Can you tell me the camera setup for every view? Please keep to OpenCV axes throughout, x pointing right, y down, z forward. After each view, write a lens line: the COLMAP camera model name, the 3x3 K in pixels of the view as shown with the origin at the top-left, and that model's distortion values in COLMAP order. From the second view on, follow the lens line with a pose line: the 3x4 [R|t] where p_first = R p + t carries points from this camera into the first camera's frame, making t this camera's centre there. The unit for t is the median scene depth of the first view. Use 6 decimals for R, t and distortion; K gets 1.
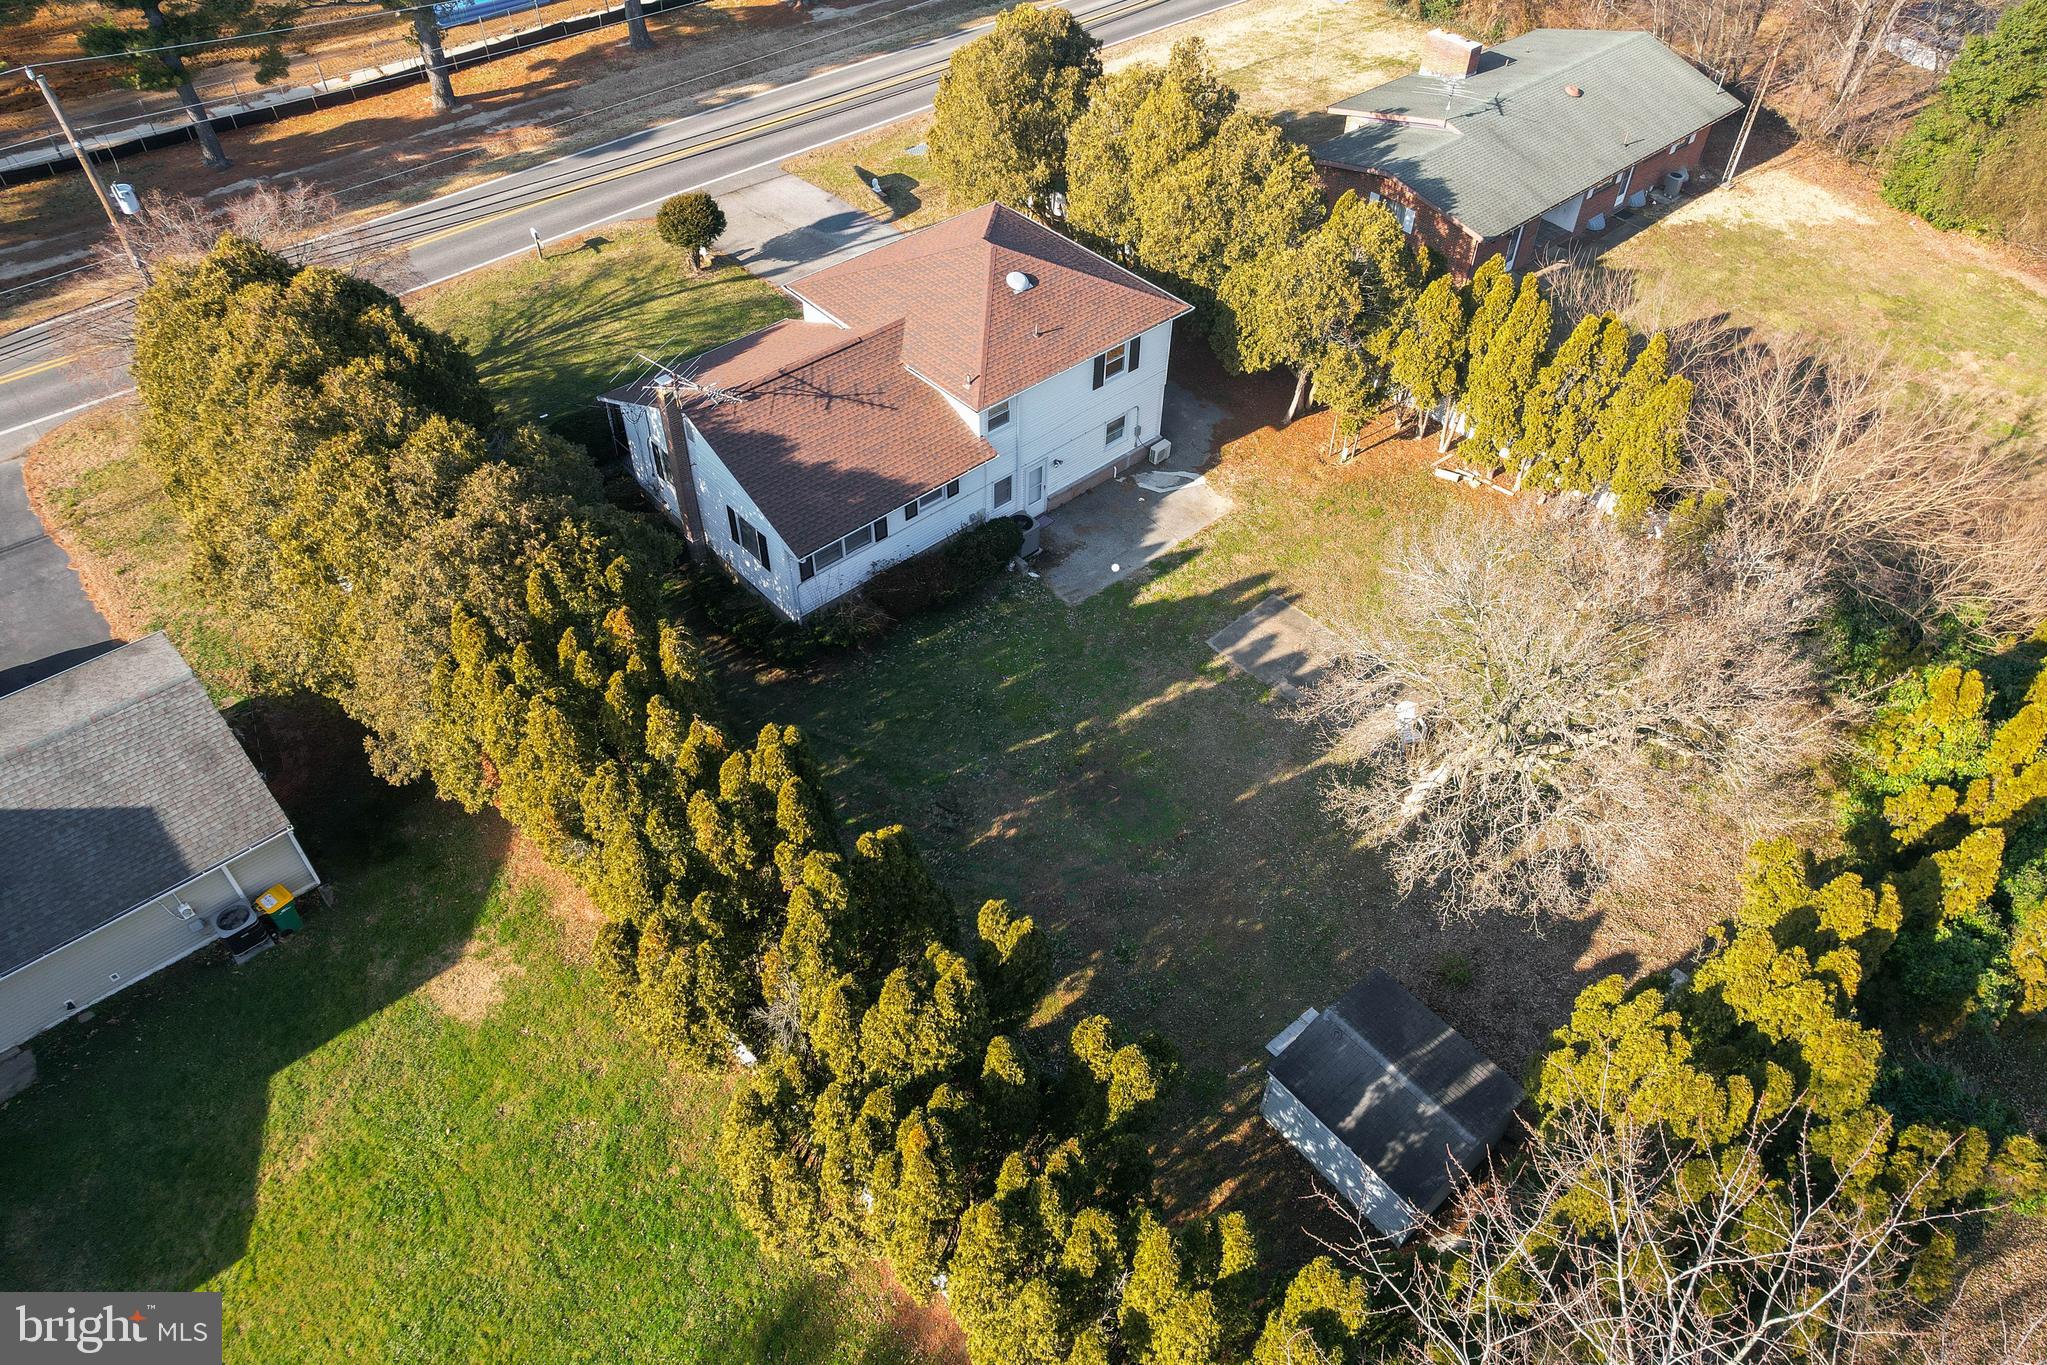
lens RADIAL K [[1336.0, 0, 1023.5], [0, 1336.0, 682.5], [0, 0, 1]] dist [-0.063747, -0.000101]
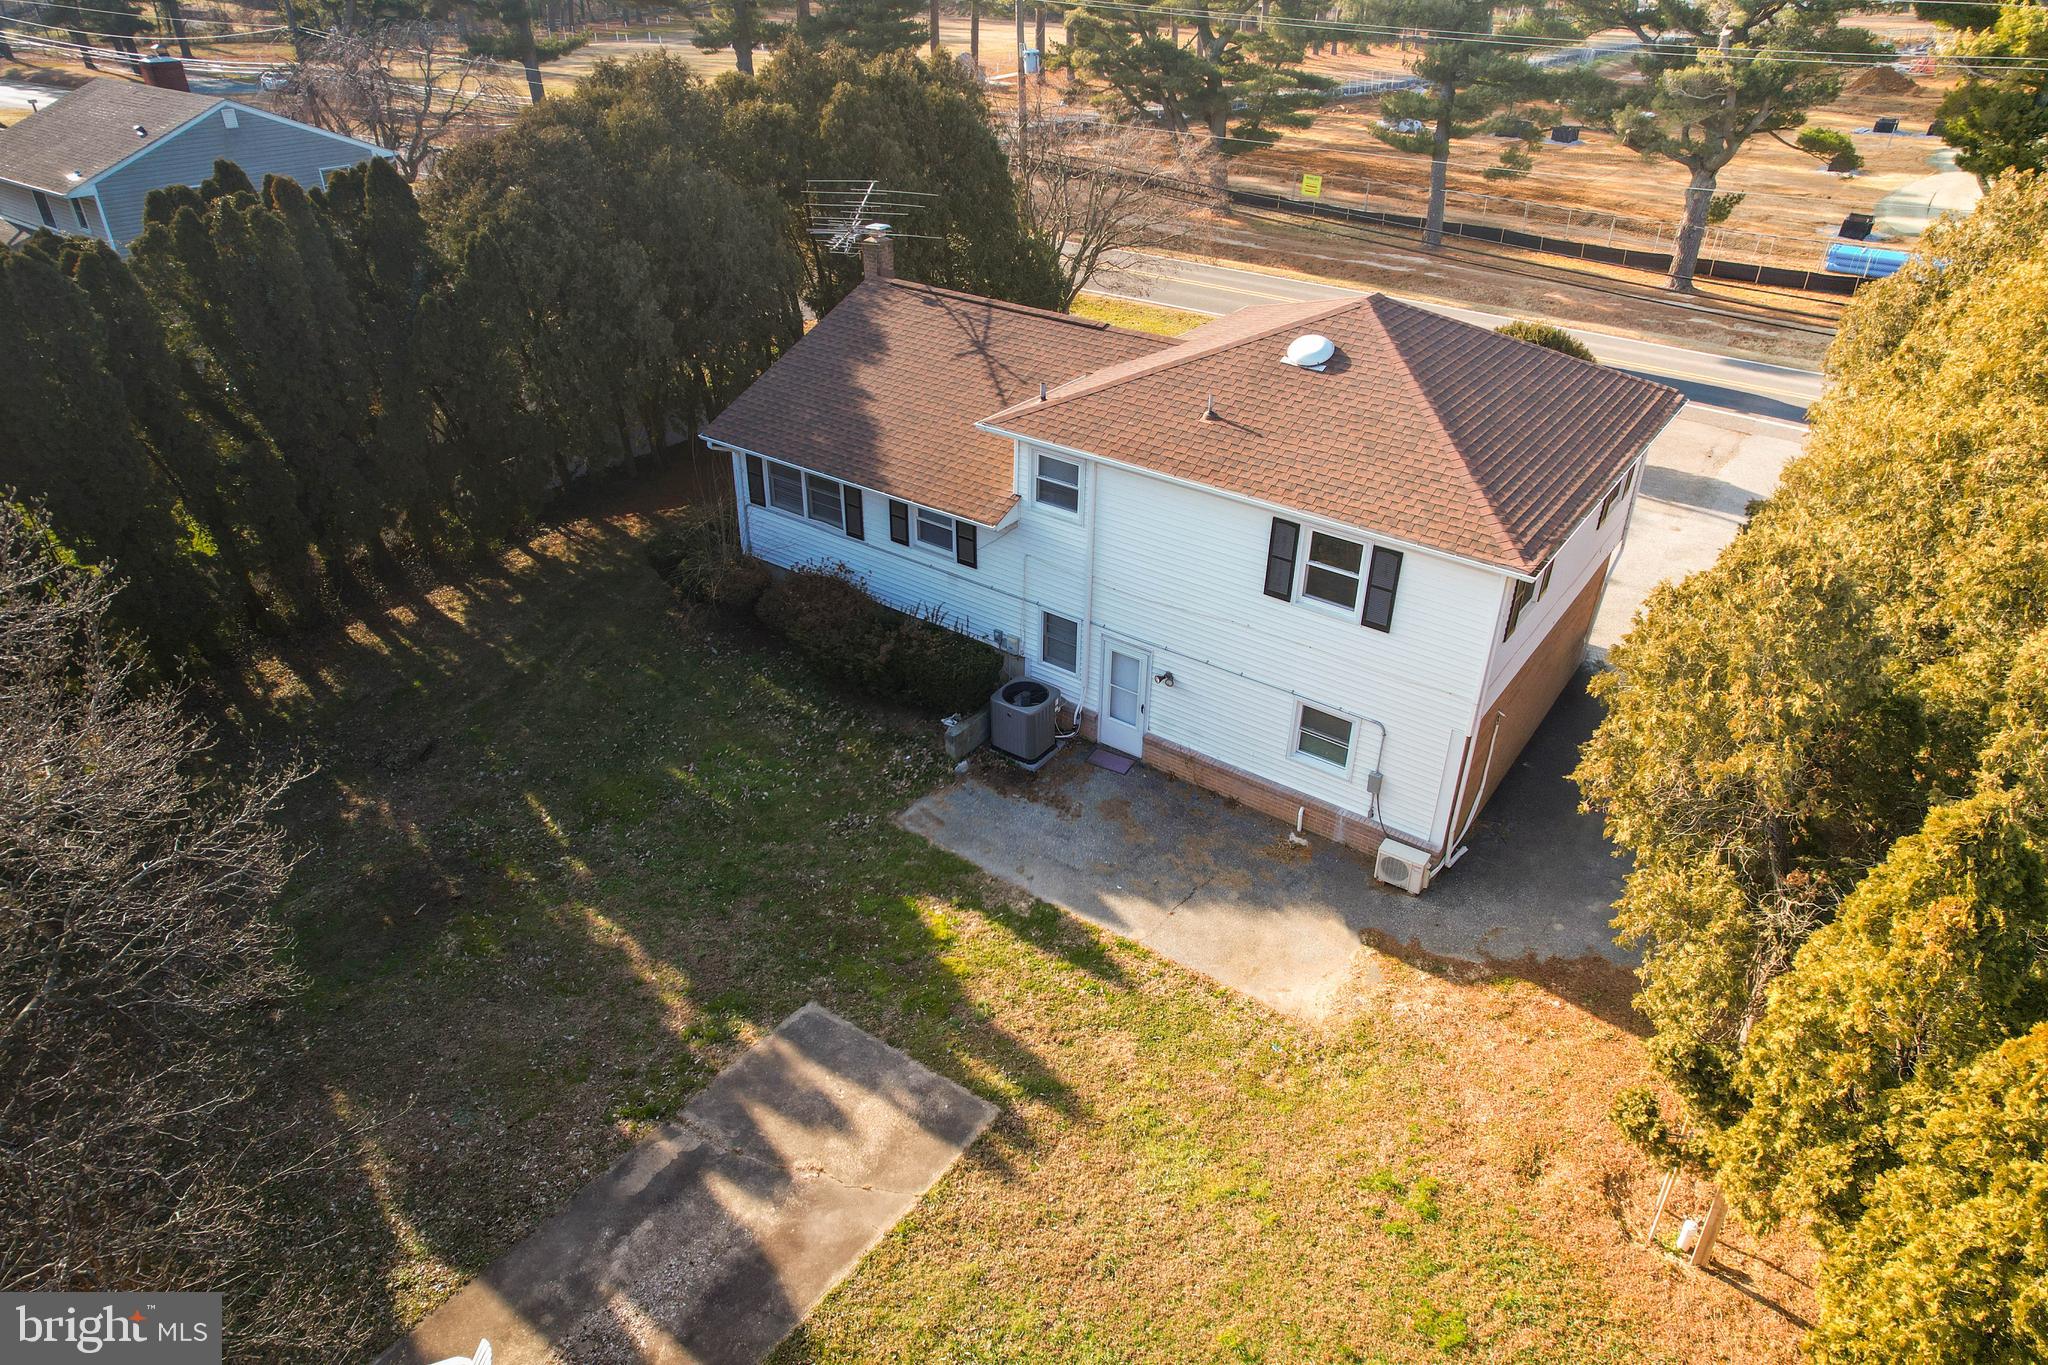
lens RADIAL K [[1336.7, 0, 1024.0], [0, 1336.7, 682.5], [0, 0, 1]] dist [-0.063747, -0.000101]
pose [[0.200826, 0.518524, -0.831145, 0.454492], [-0.700105, 0.669417, 0.248463, -0.260338], [0.685217, 0.531990, 0.497457, 0.731191]]
